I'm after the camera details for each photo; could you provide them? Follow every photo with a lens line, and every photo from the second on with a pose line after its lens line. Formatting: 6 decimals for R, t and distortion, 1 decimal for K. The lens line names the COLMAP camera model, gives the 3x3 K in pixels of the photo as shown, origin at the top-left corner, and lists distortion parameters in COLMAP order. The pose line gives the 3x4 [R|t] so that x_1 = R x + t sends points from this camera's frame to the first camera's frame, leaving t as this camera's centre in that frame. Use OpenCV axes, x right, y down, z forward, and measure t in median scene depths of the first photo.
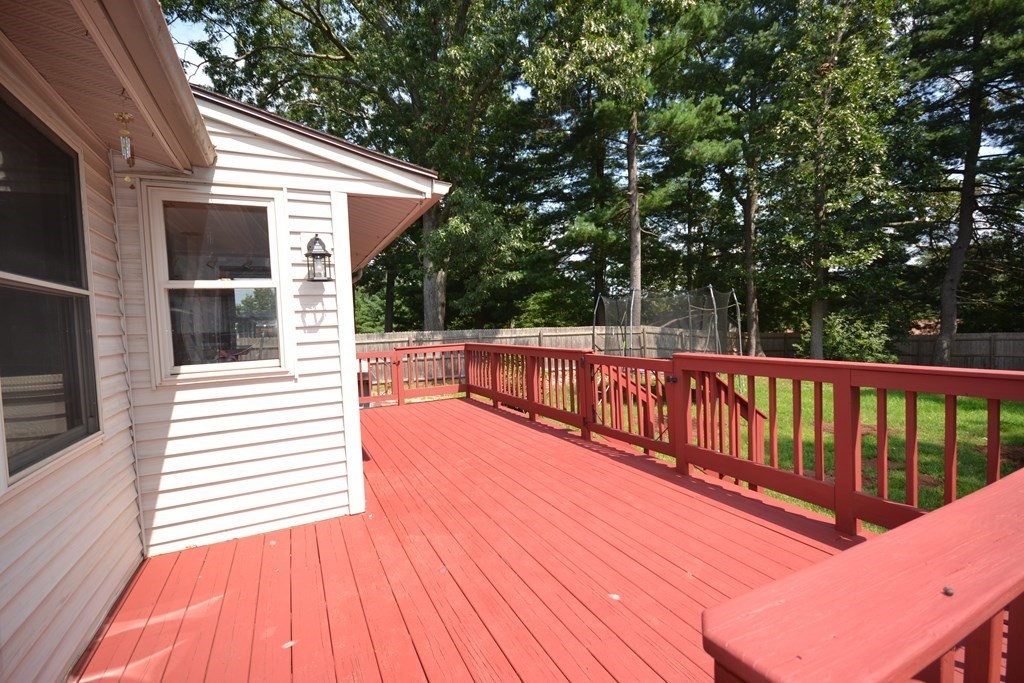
lens RADIAL K [[457.2, 0, 511.0], [0, 457.2, 340.5], [0, 0, 1]] dist [-0.000729, -0.004944]
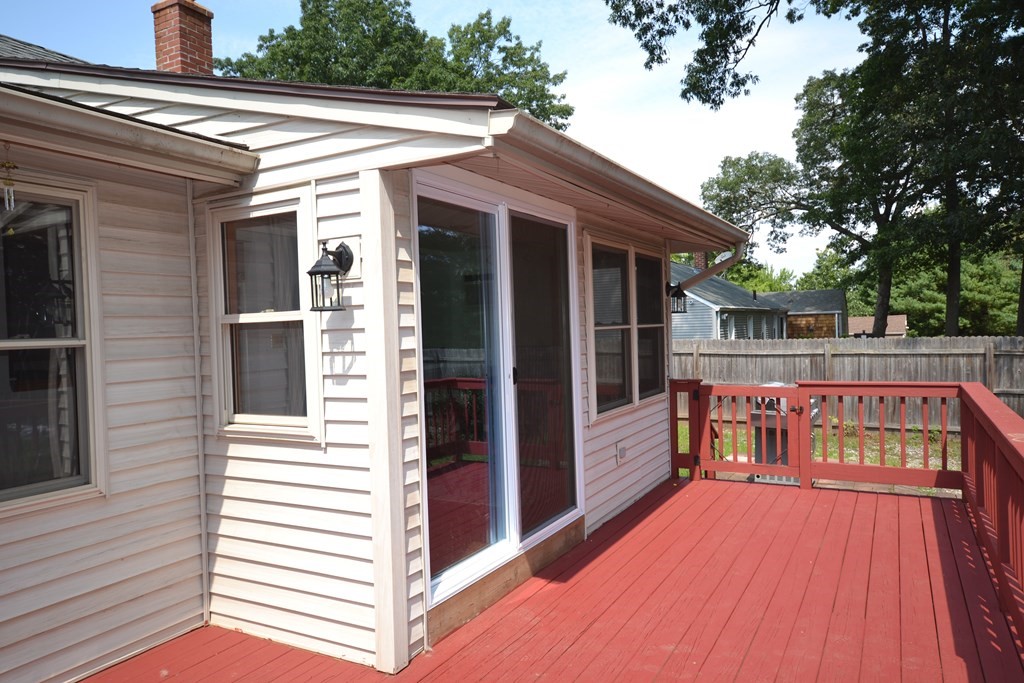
lens RADIAL K [[679.6, 0, 515.4], [0, 679.6, 346.5], [0, 0, 1]] dist [0.010320, 0.005997]
pose [[0.576910, 0.041523, -0.815752, 0.563143], [-0.030102, 0.999109, 0.029568, -0.115112], [0.816253, 0.007497, 0.577646, 0.642271]]
